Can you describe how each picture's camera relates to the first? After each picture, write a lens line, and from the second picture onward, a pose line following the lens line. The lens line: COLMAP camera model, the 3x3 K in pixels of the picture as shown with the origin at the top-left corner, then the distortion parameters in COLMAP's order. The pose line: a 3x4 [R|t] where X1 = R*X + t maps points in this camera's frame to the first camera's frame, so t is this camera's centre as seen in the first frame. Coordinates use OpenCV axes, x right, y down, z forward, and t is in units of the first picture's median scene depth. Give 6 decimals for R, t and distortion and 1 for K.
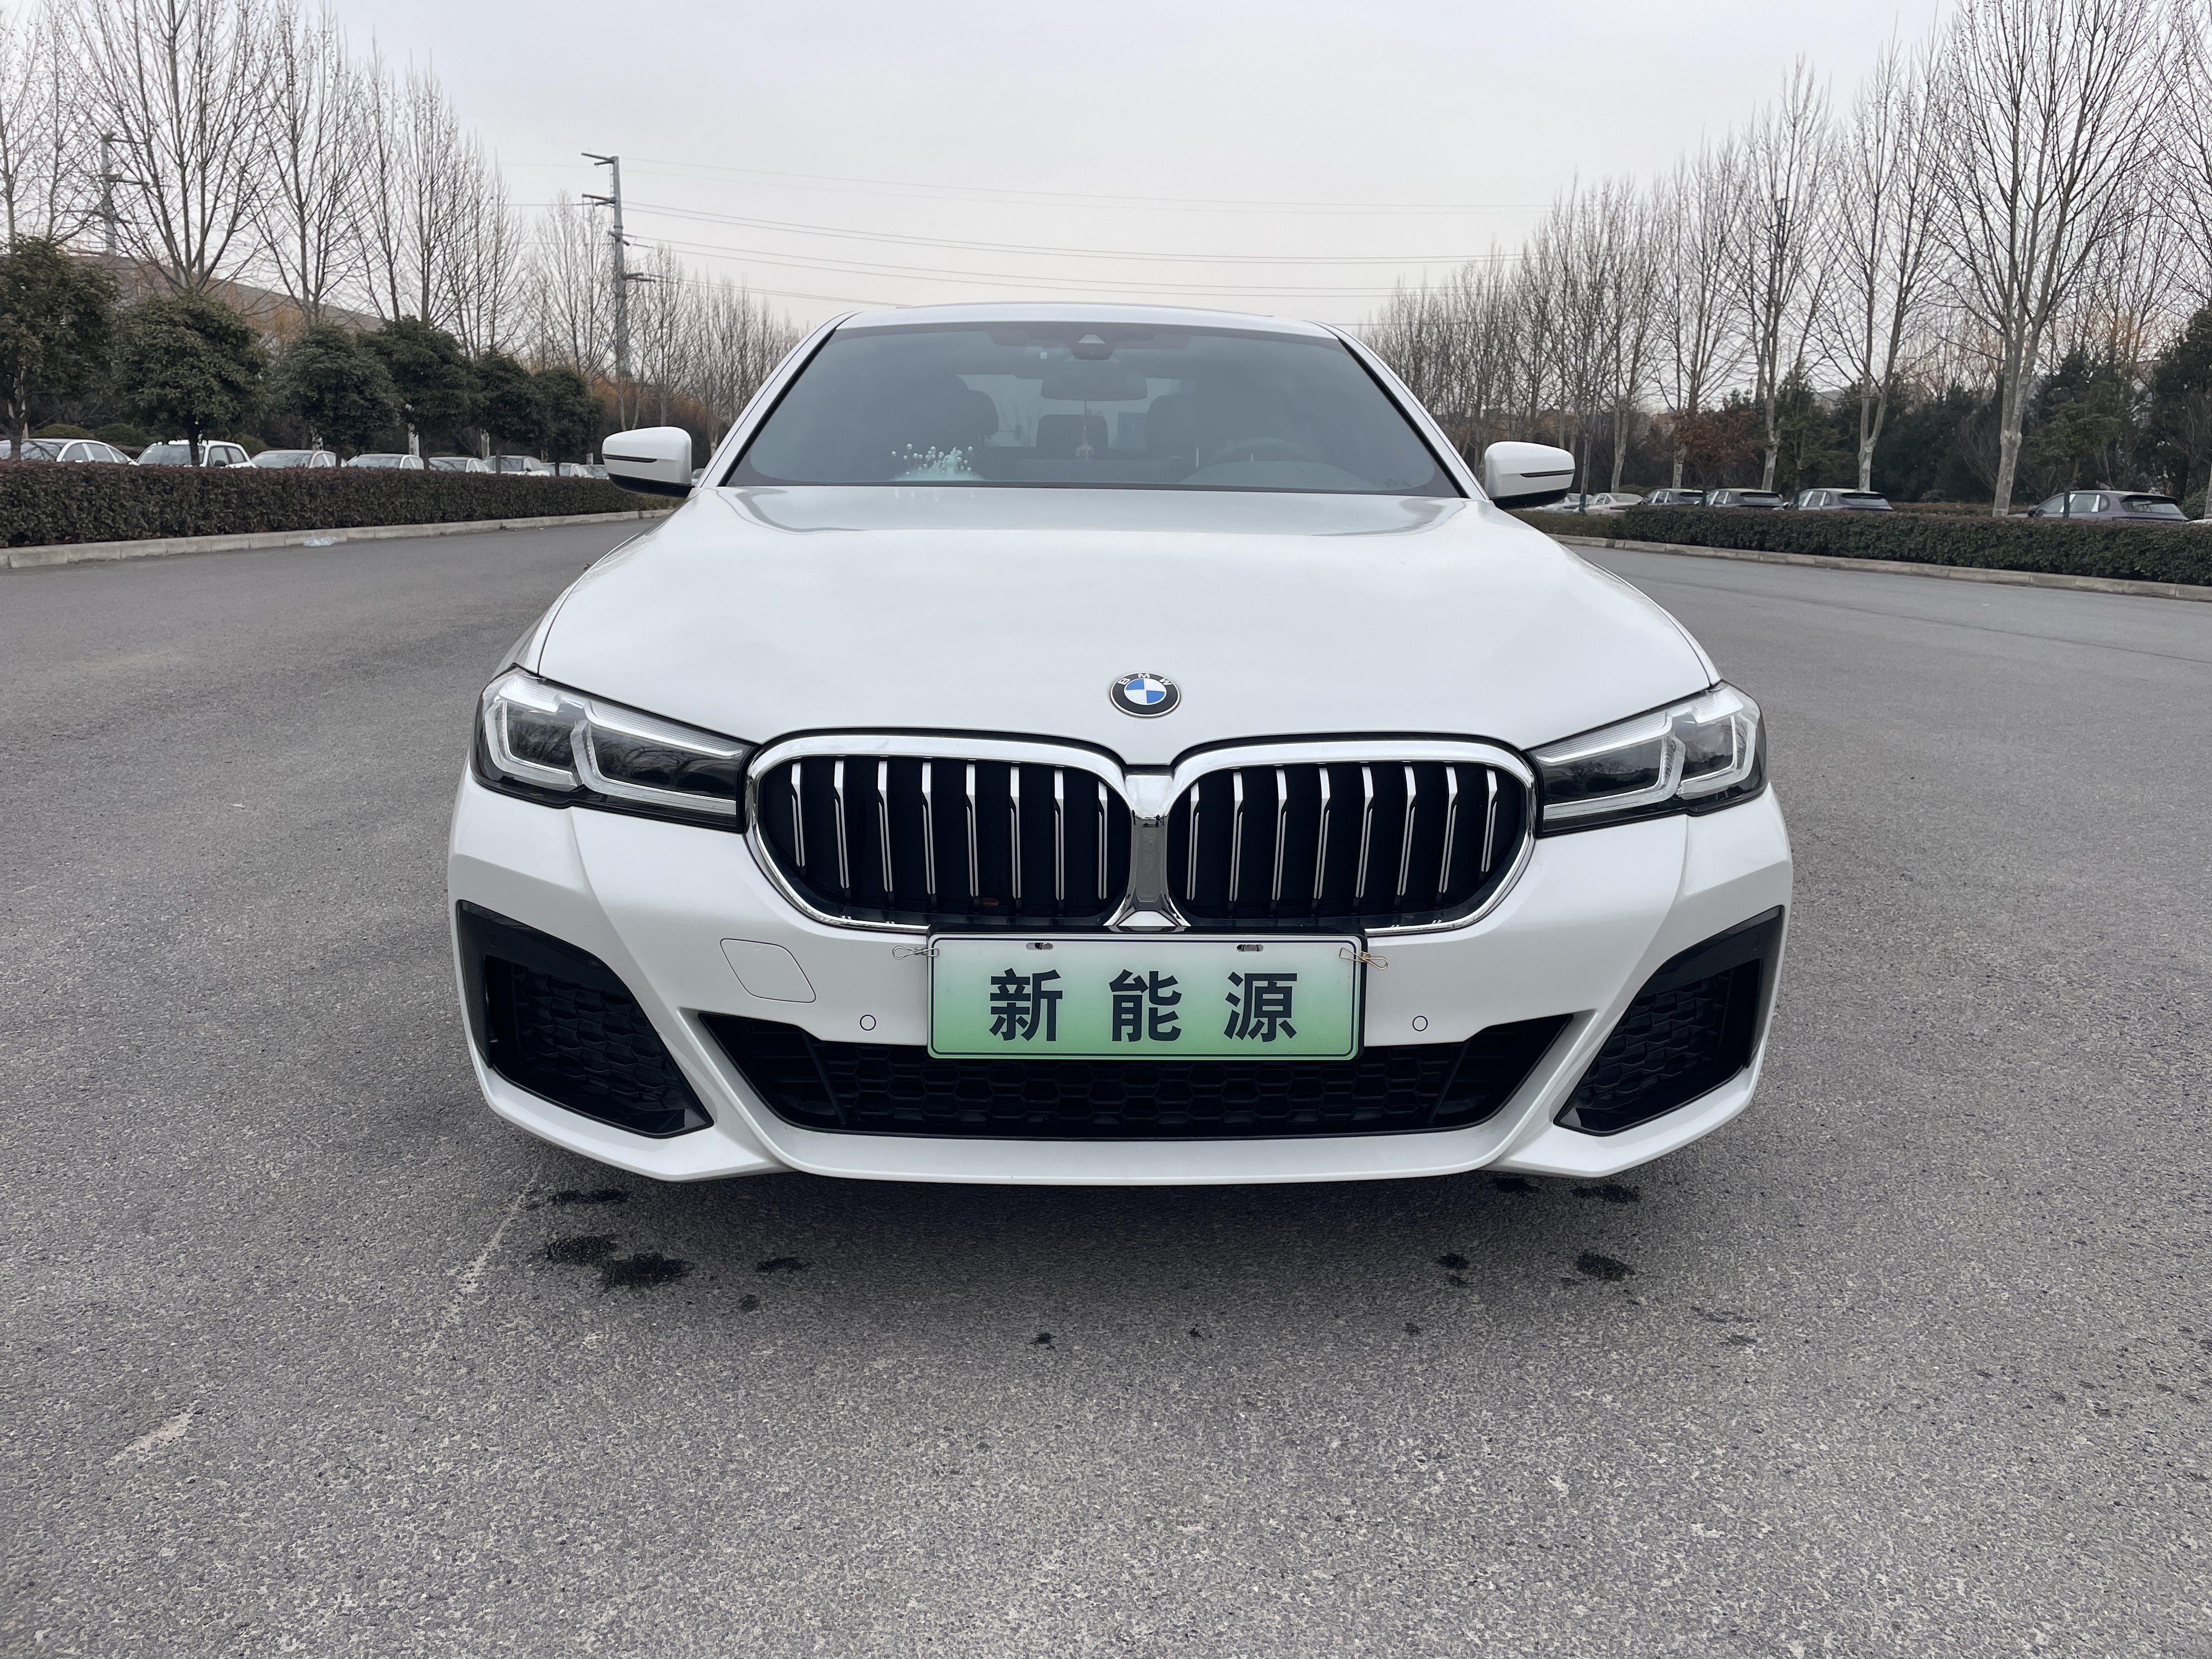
lens RADIAL K [[1666.8, 0, 1110.7], [0, 1666.8, 831.6], [0, 0, 1]] dist [0.079905, -0.084159]
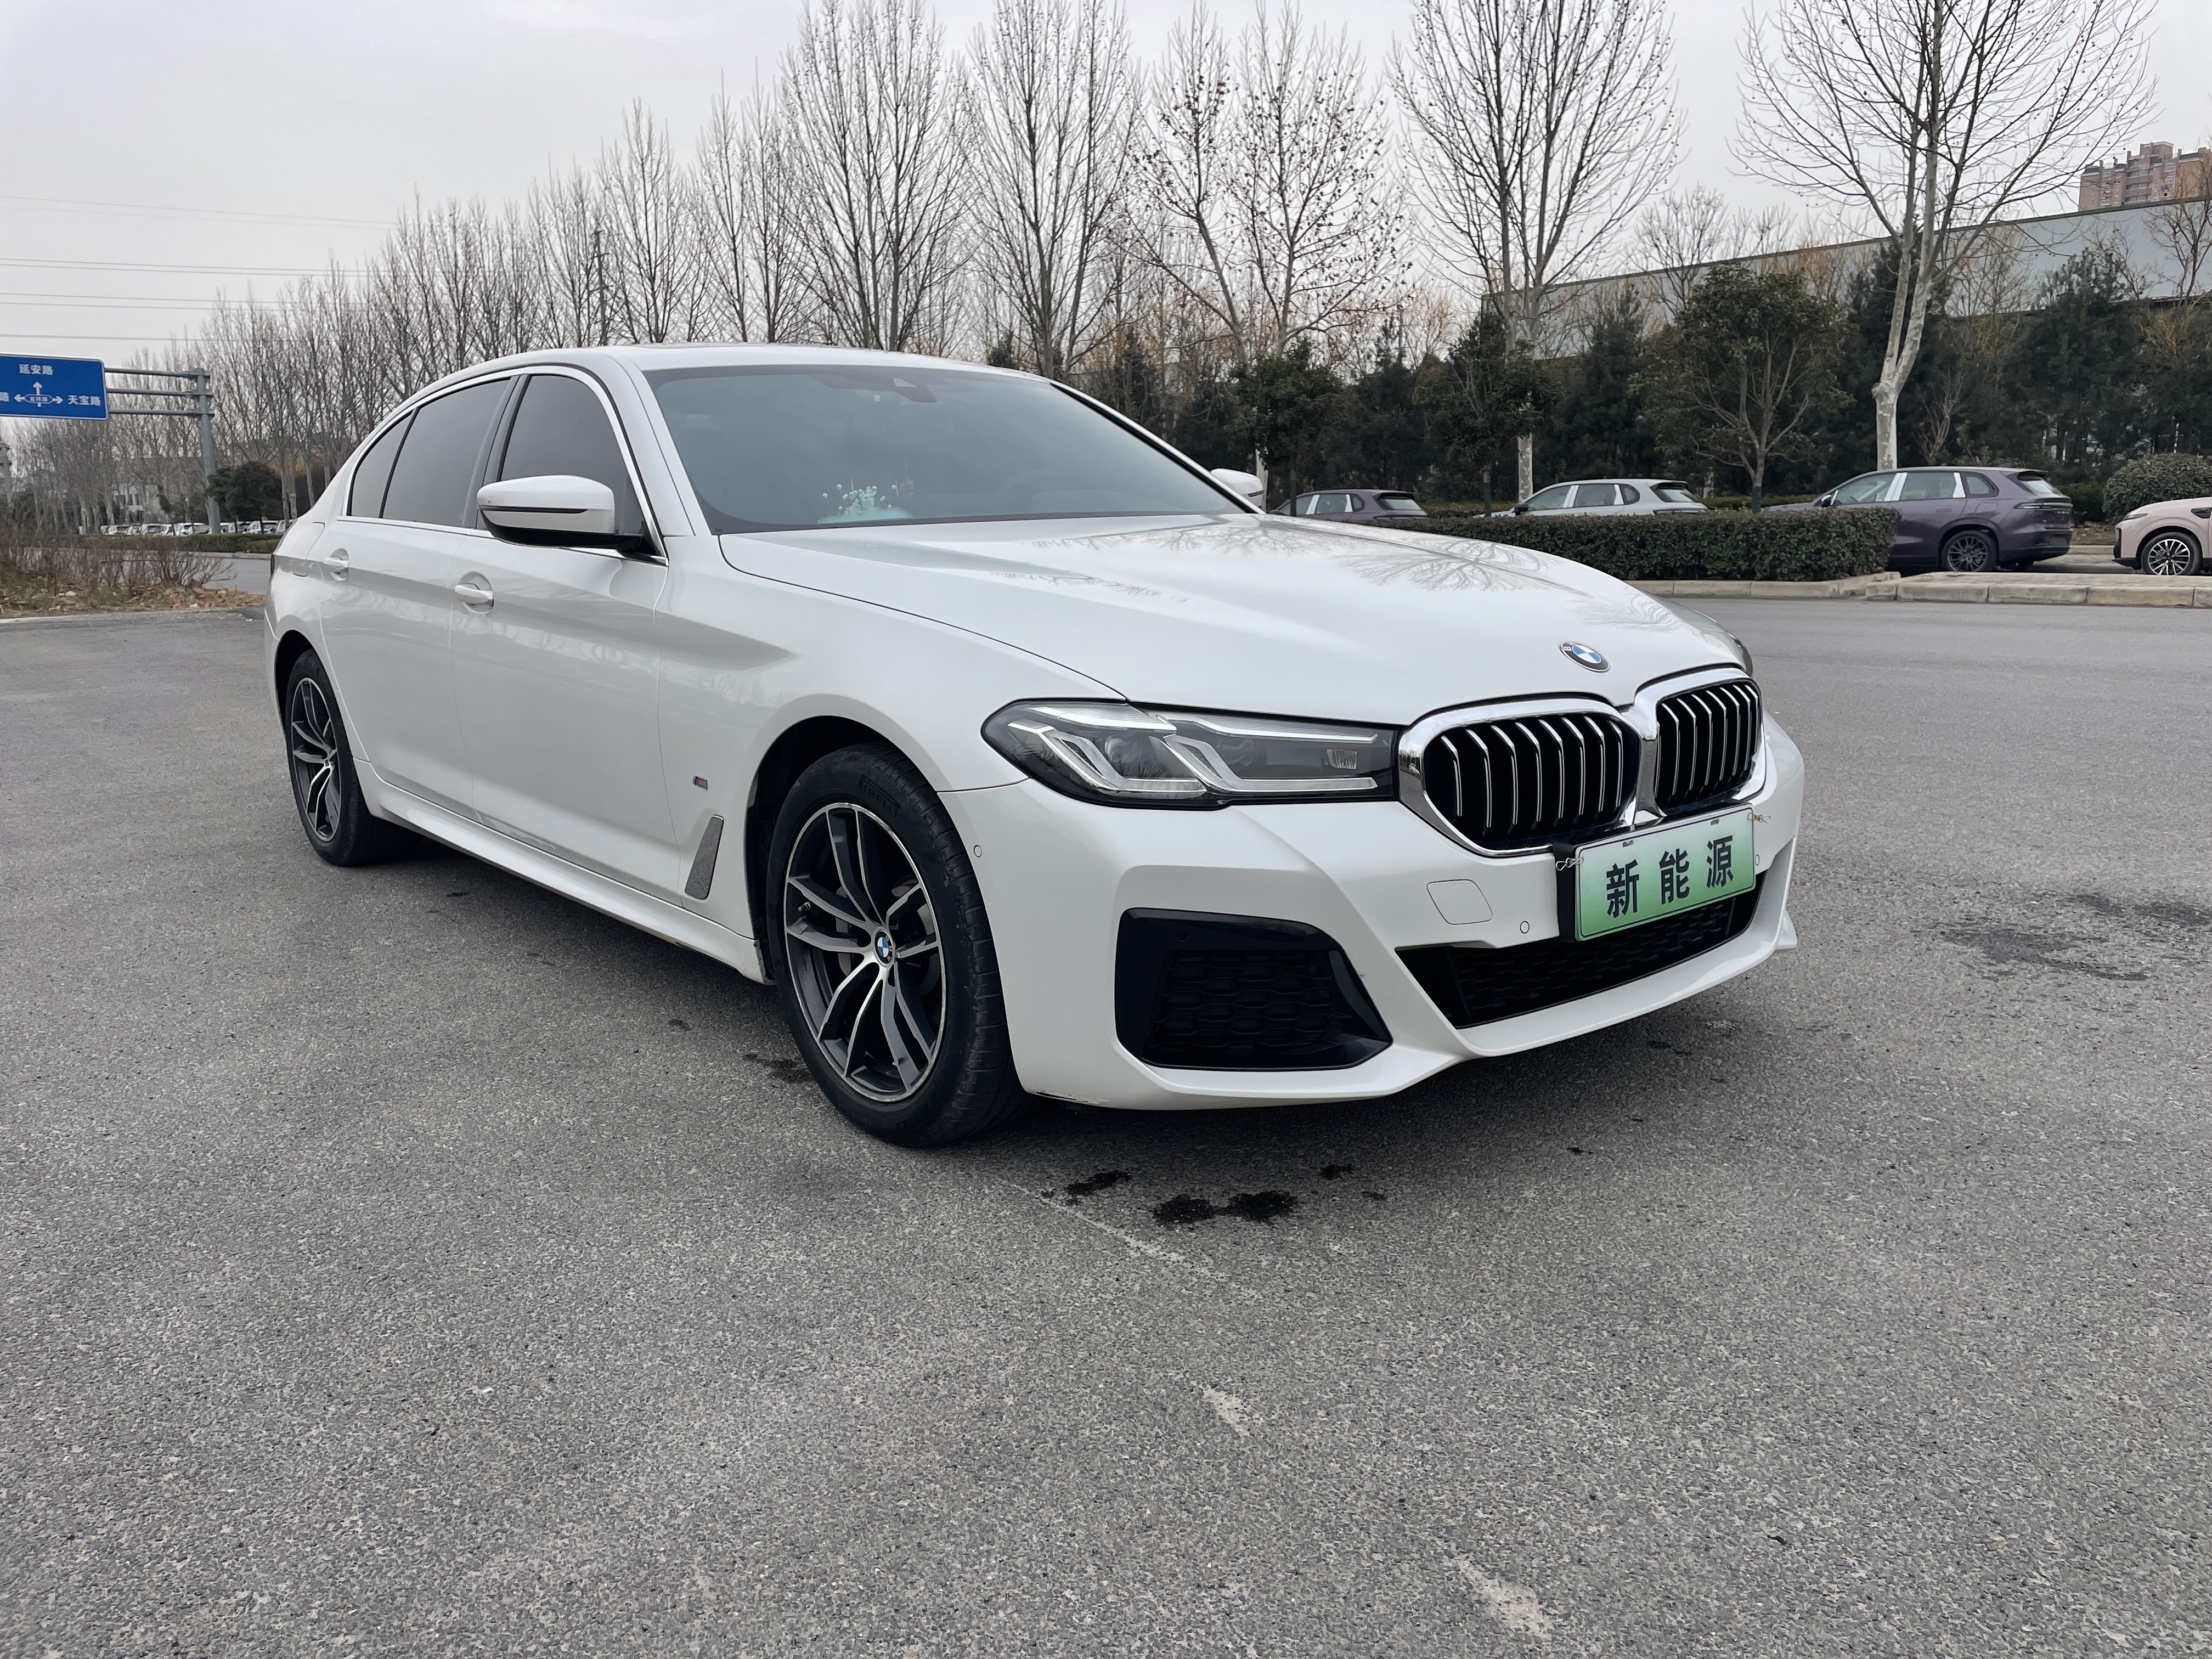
lens RADIAL K [[1666.8, 0, 1049.1], [0, 1666.8, 843.9], [0, 0, 1]] dist [0.079905, -0.084159]
pose [[0.802324, -0.158043, 0.575585, -1.121913], [0.161018, 0.985867, 0.046251, -0.065091], [-0.574760, 0.055571, 0.816433, 0.144779]]
